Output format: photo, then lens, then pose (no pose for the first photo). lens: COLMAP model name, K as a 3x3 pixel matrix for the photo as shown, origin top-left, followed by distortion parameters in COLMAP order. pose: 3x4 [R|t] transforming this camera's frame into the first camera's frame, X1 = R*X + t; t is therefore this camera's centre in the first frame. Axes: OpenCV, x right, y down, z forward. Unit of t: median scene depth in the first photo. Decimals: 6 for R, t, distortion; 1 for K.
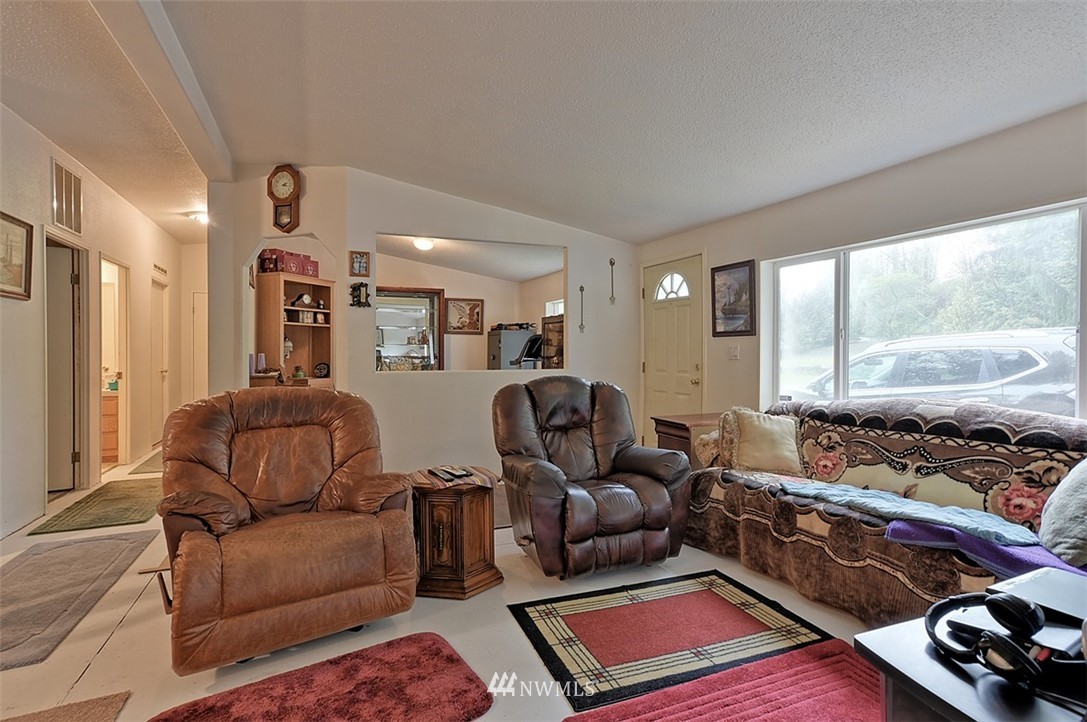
lens RADIAL K [[536.3, 0, 537.0], [0, 536.3, 354.8], [0, 0, 1]] dist [-0.019196, 0.018134]
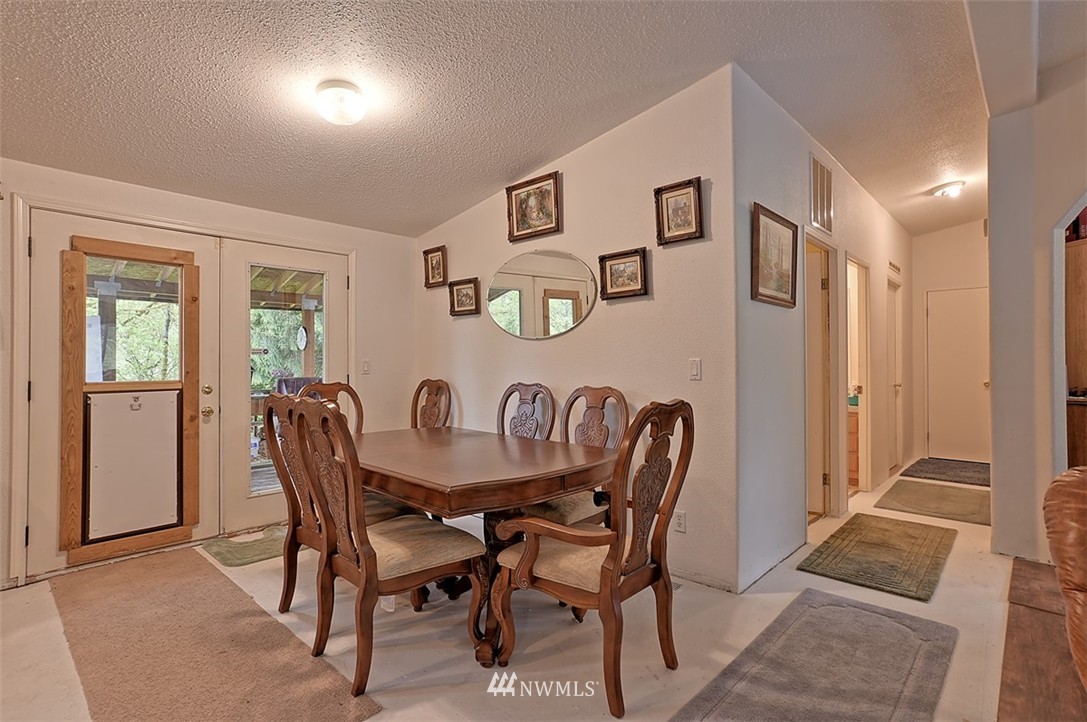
lens RADIAL K [[536.3, 0, 560.6], [0, 536.3, 361.3], [0, 0, 1]] dist [-0.019196, 0.018134]
pose [[0.441923, -0.003887, -0.897045, -0.203201], [-0.001036, 0.999988, -0.004843, -0.003751], [0.897052, 0.003069, 0.441914, 0.158199]]
